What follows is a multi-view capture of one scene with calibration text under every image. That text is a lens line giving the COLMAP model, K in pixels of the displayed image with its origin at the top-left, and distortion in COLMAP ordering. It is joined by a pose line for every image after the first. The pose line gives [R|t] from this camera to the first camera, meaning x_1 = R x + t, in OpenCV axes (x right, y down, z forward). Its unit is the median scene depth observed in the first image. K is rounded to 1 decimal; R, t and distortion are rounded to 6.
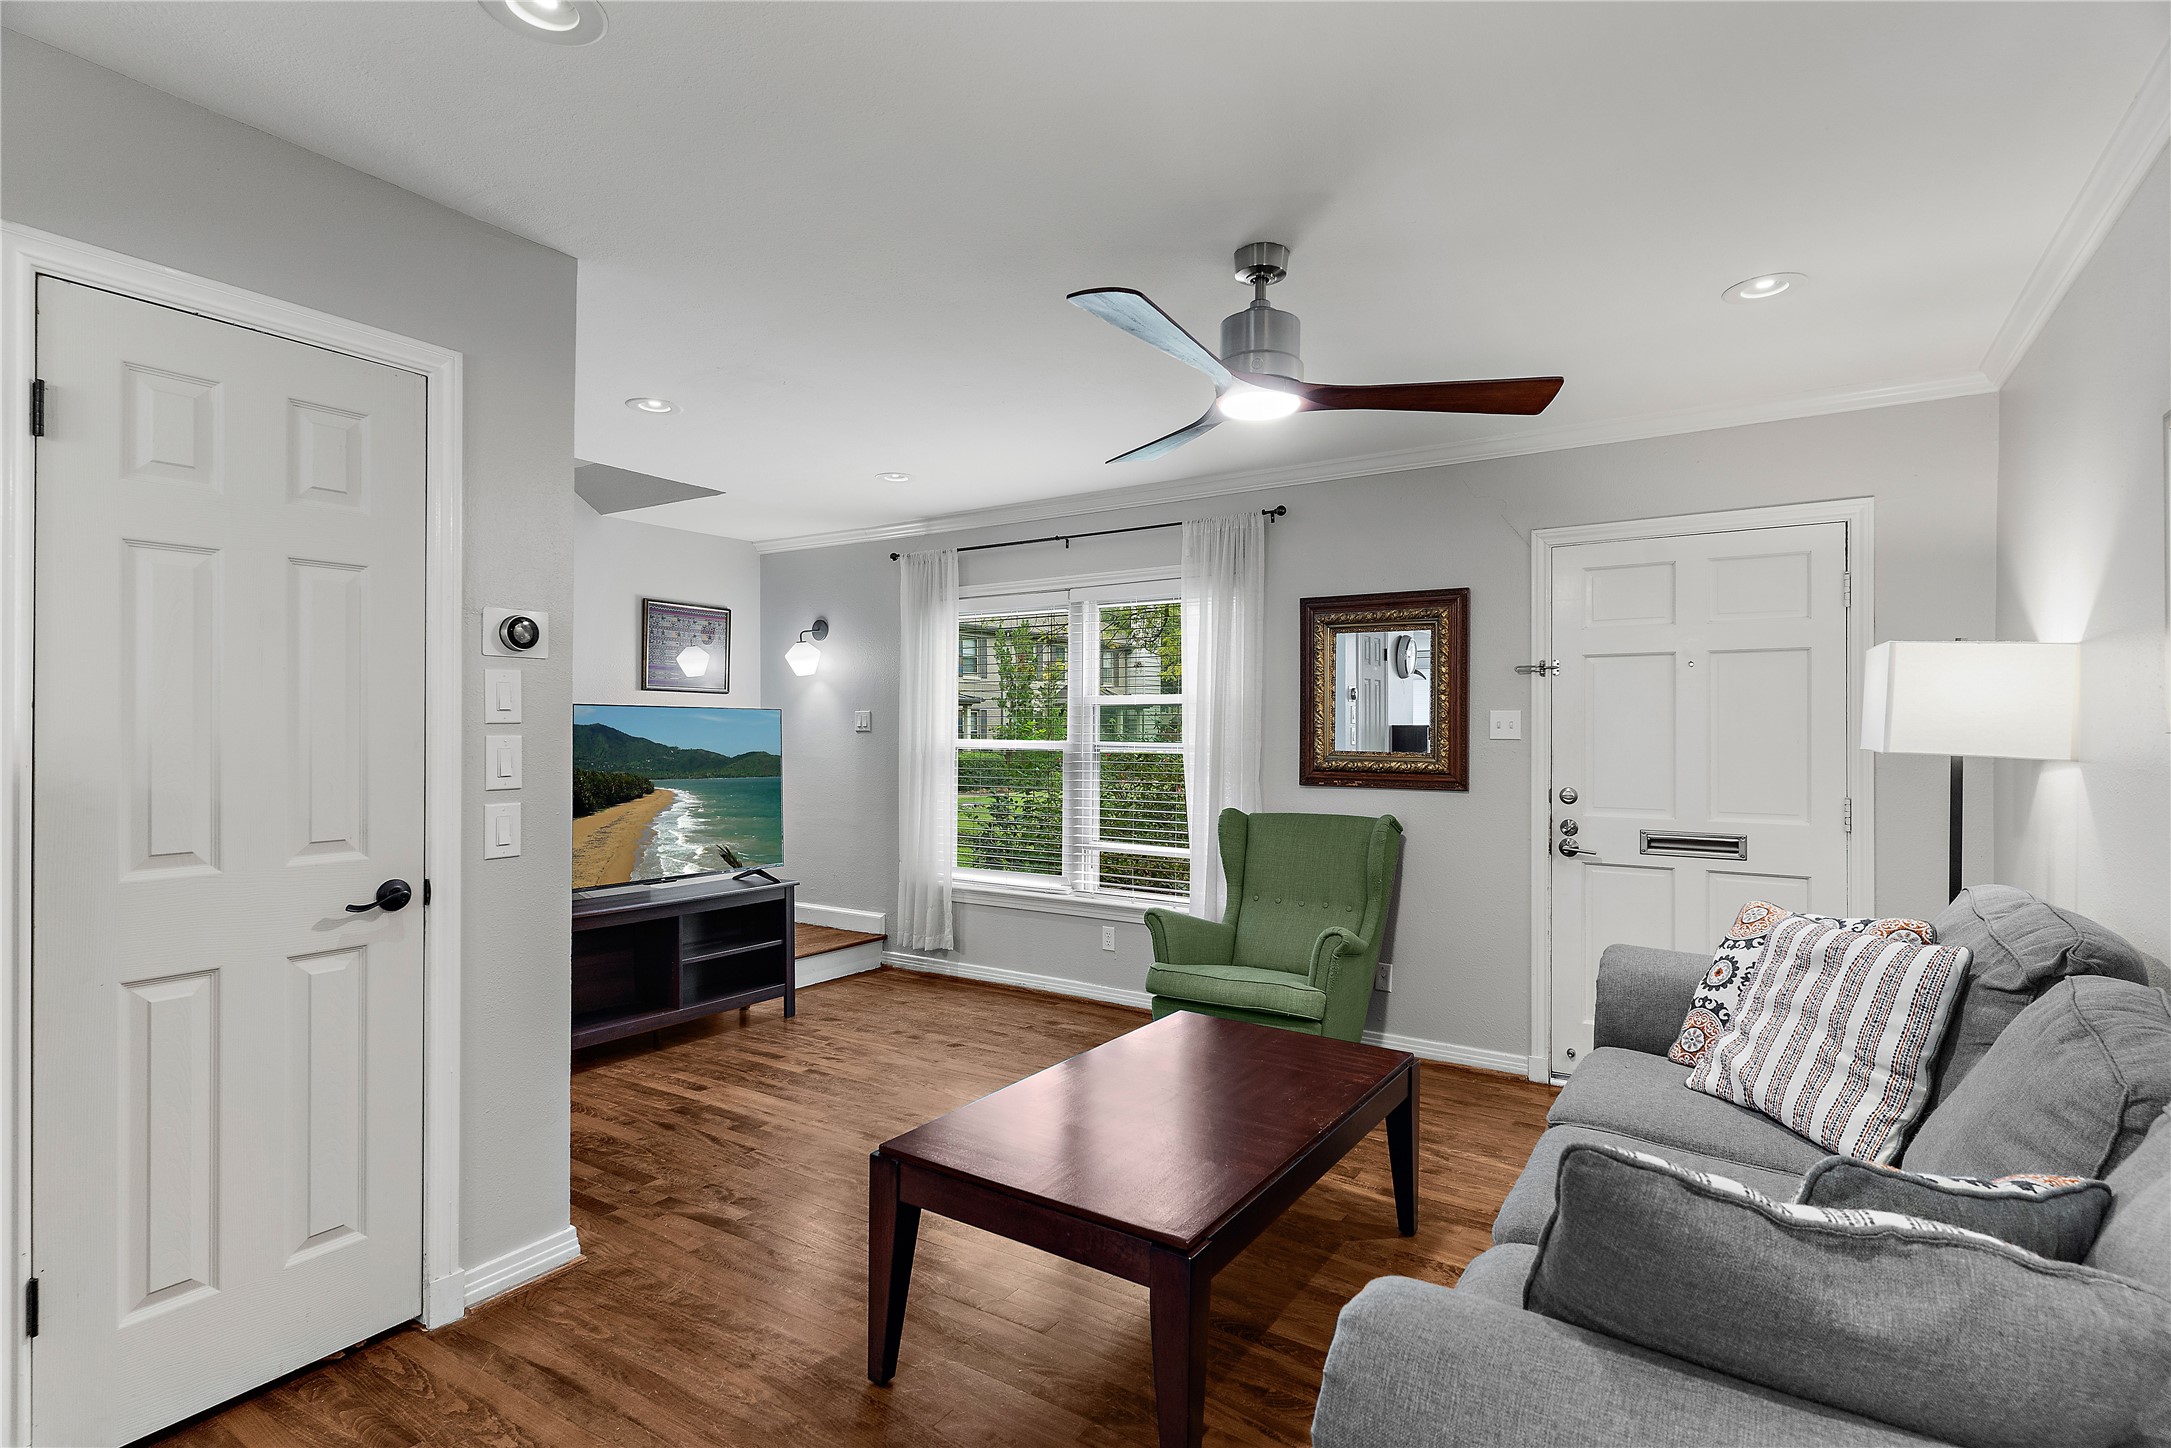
lens RADIAL K [[1036.5, 0, 1094.3], [0, 1036.5, 724.9], [0, 0, 1]] dist [-0.003331, -0.001210]
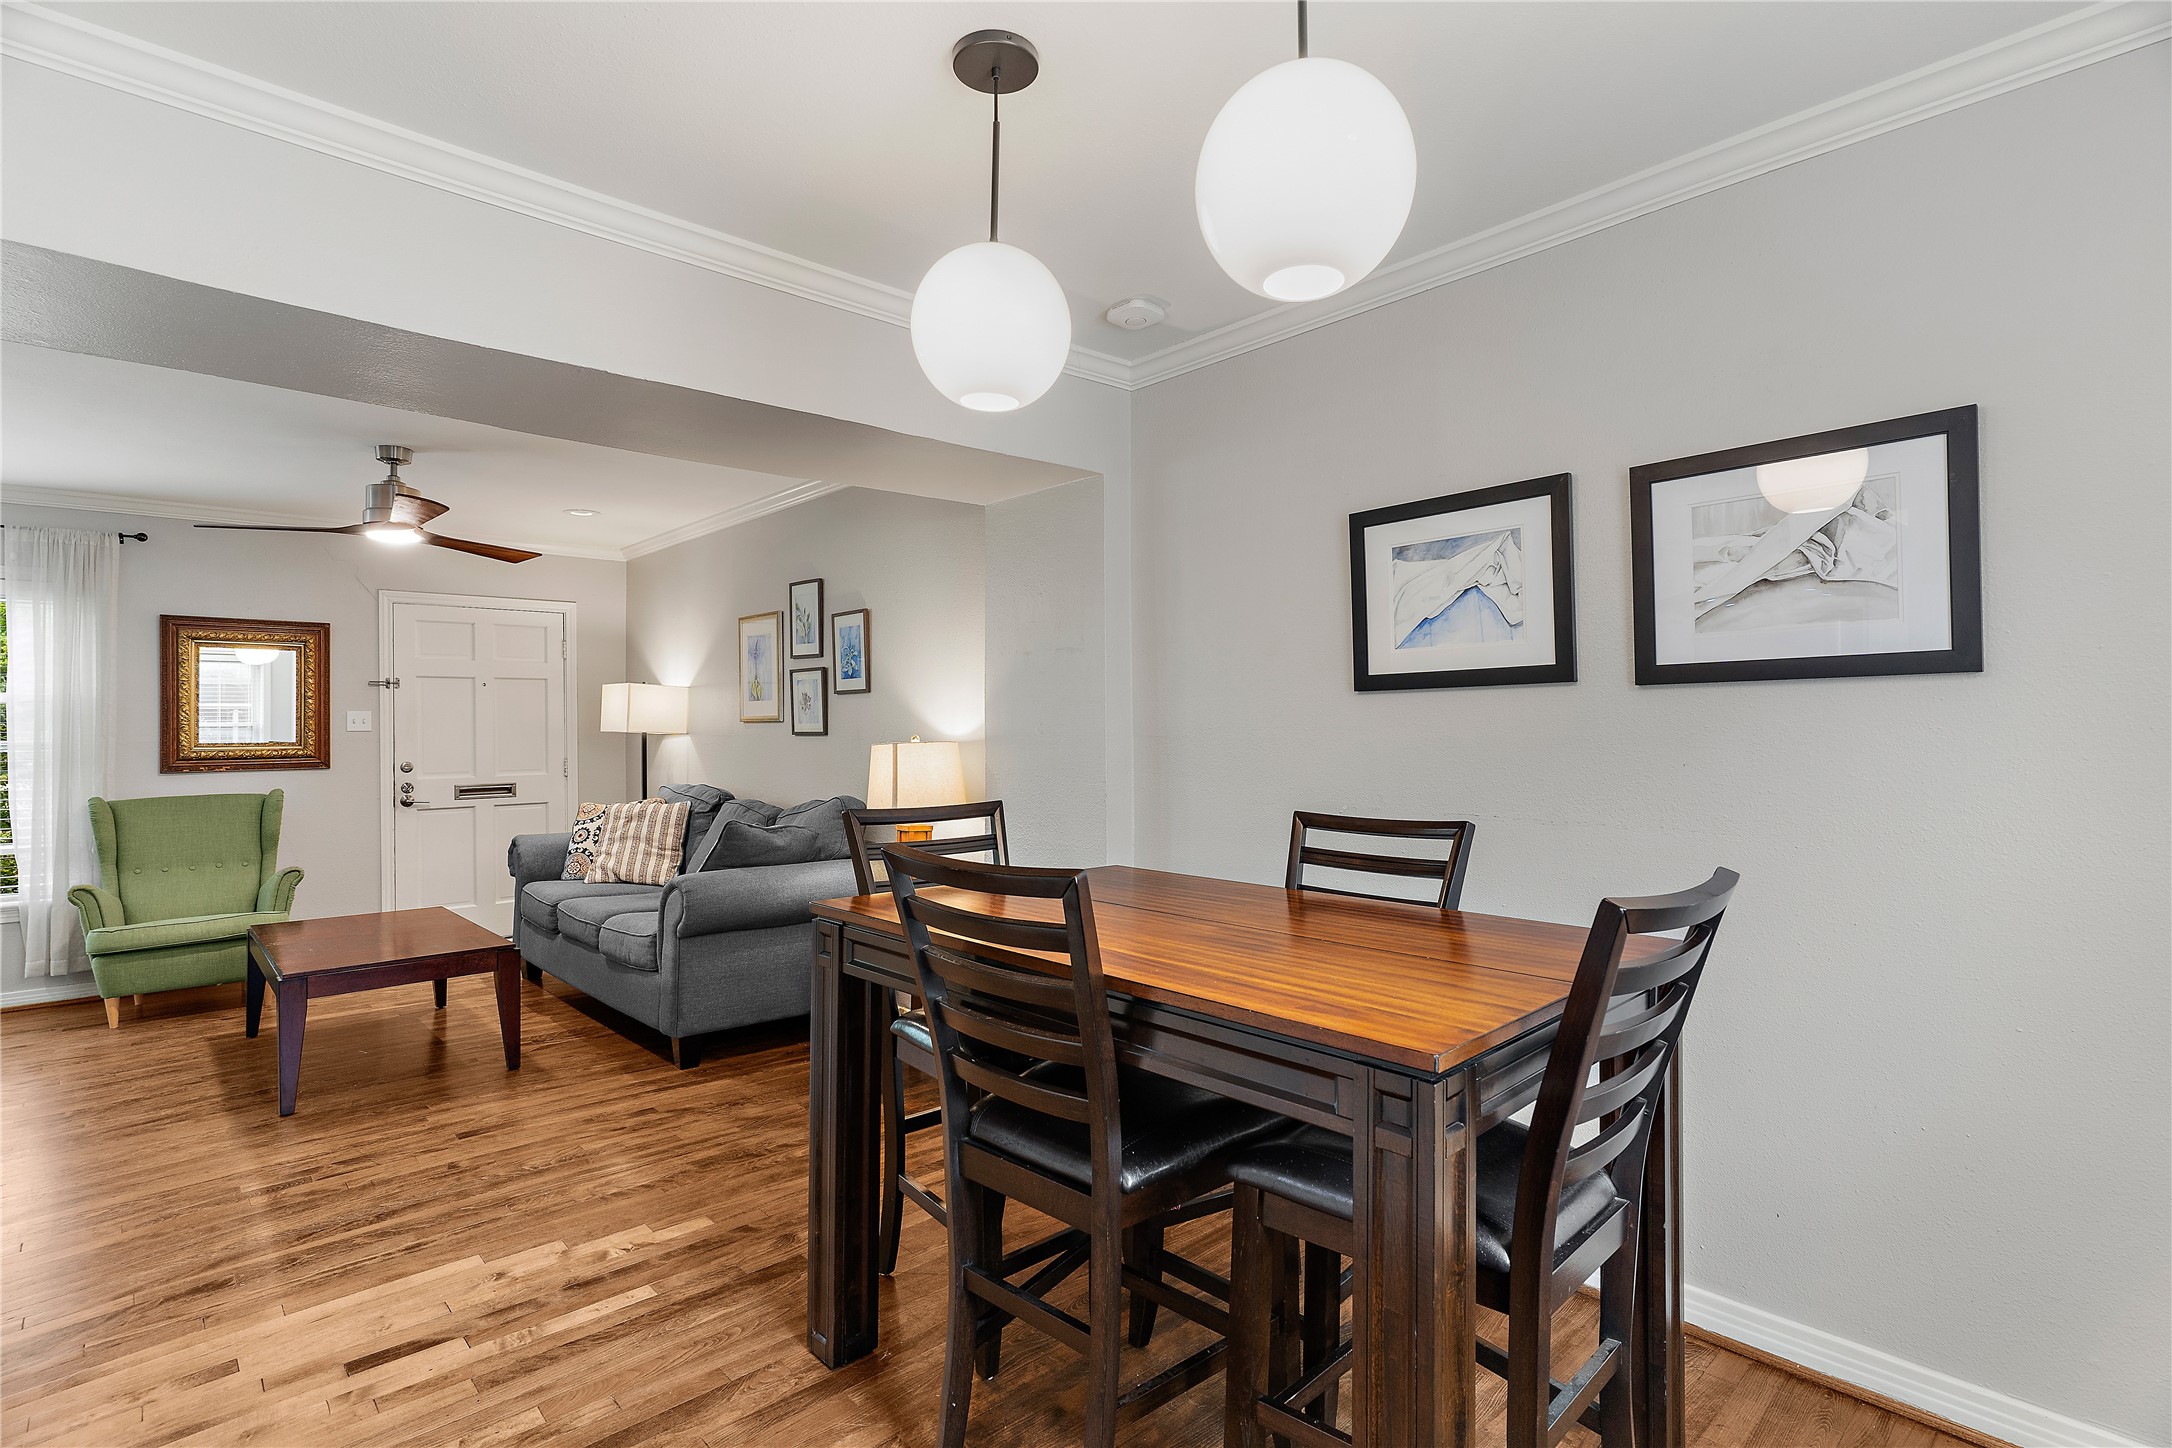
lens RADIAL K [[1037.0, 0, 1094.8], [0, 1037.0, 724.9], [0, 0, 1]] dist [-0.003331, -0.001210]
pose [[0.226267, -0.008654, 0.974027, -1.075872], [0.004663, 0.999959, 0.007801, -0.001490], [-0.974054, 0.002777, 0.226298, -0.453285]]
